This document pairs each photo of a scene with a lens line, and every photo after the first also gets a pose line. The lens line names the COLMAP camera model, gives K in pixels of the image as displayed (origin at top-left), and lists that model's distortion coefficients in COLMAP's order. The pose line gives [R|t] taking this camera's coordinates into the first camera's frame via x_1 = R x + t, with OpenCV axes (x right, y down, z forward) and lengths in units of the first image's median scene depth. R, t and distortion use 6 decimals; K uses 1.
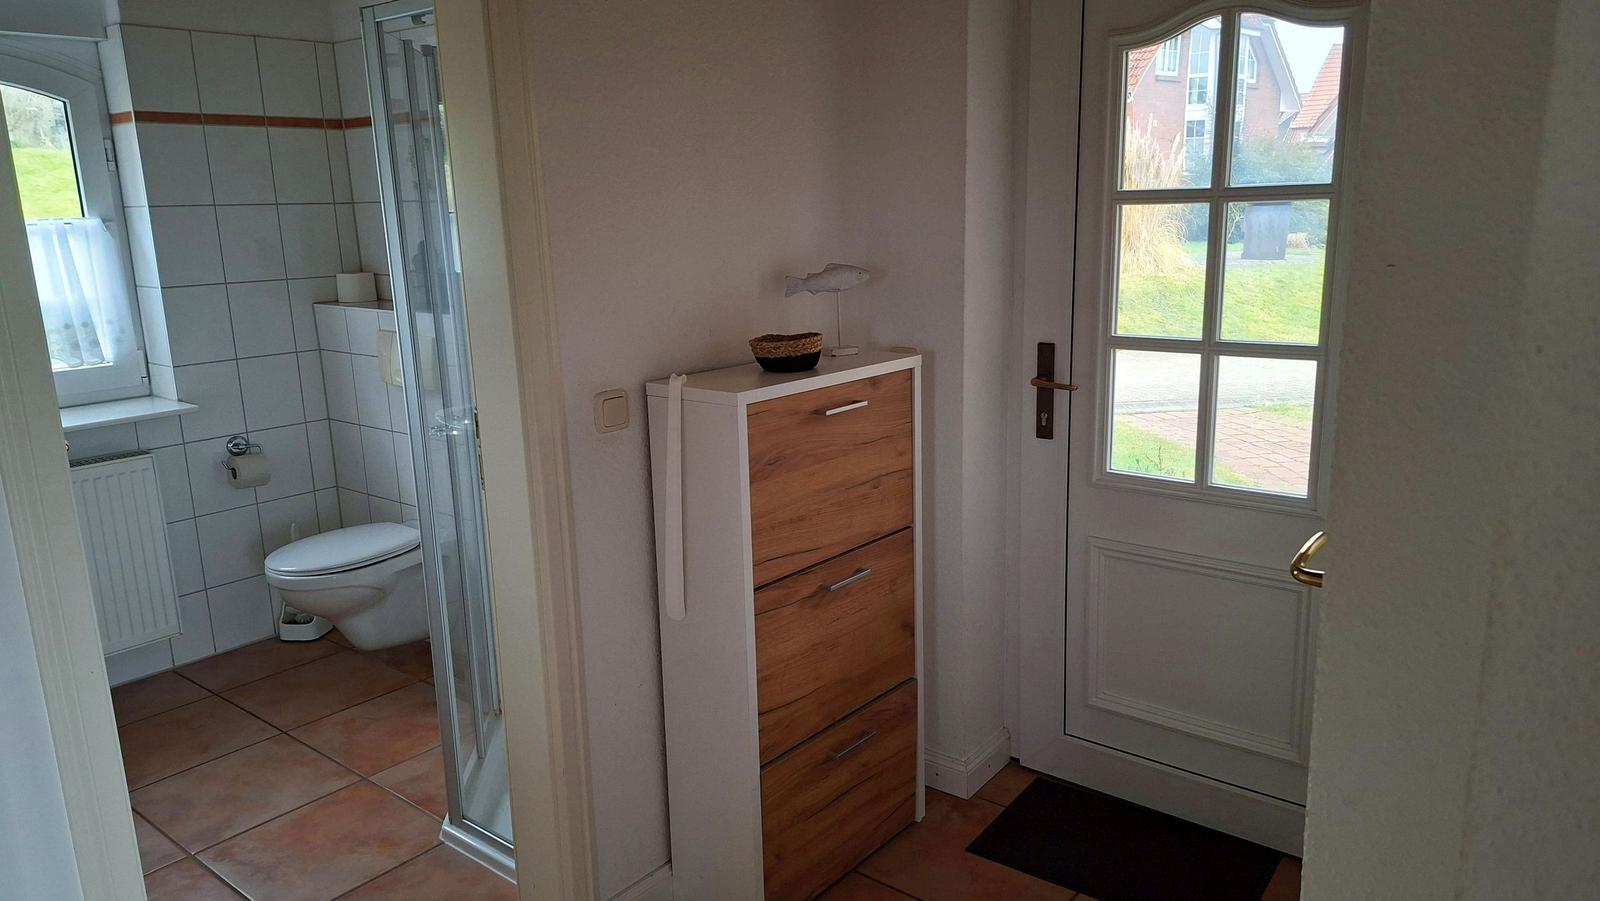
lens RADIAL K [[1098.3, 0, 800.0], [0, 1098.3, 450.5], [0, 0, 1]] dist [0.113906, -0.126645]
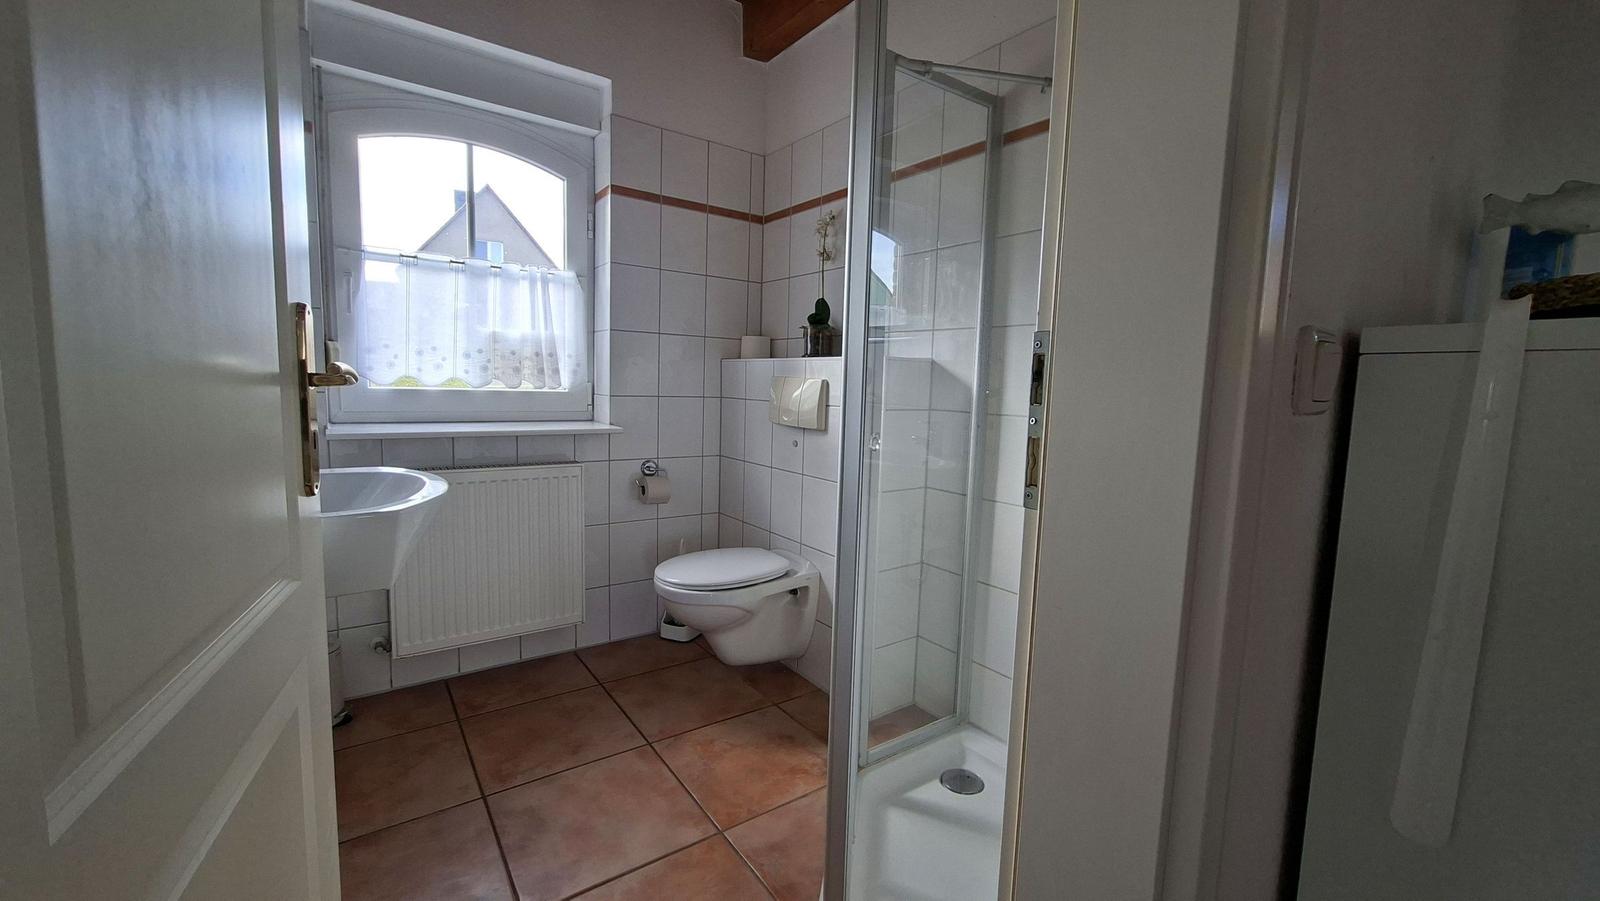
lens RADIAL K [[629.8, 0, 800.0], [0, 629.8, 450.5], [0, 0, 1]] dist [-0.001813, -0.000037]
pose [[0.964016, 0.083289, -0.252461, -0.189388], [-0.113133, 0.987901, -0.106077, 0.031986], [0.240572, 0.130821, 0.961775, 0.413478]]
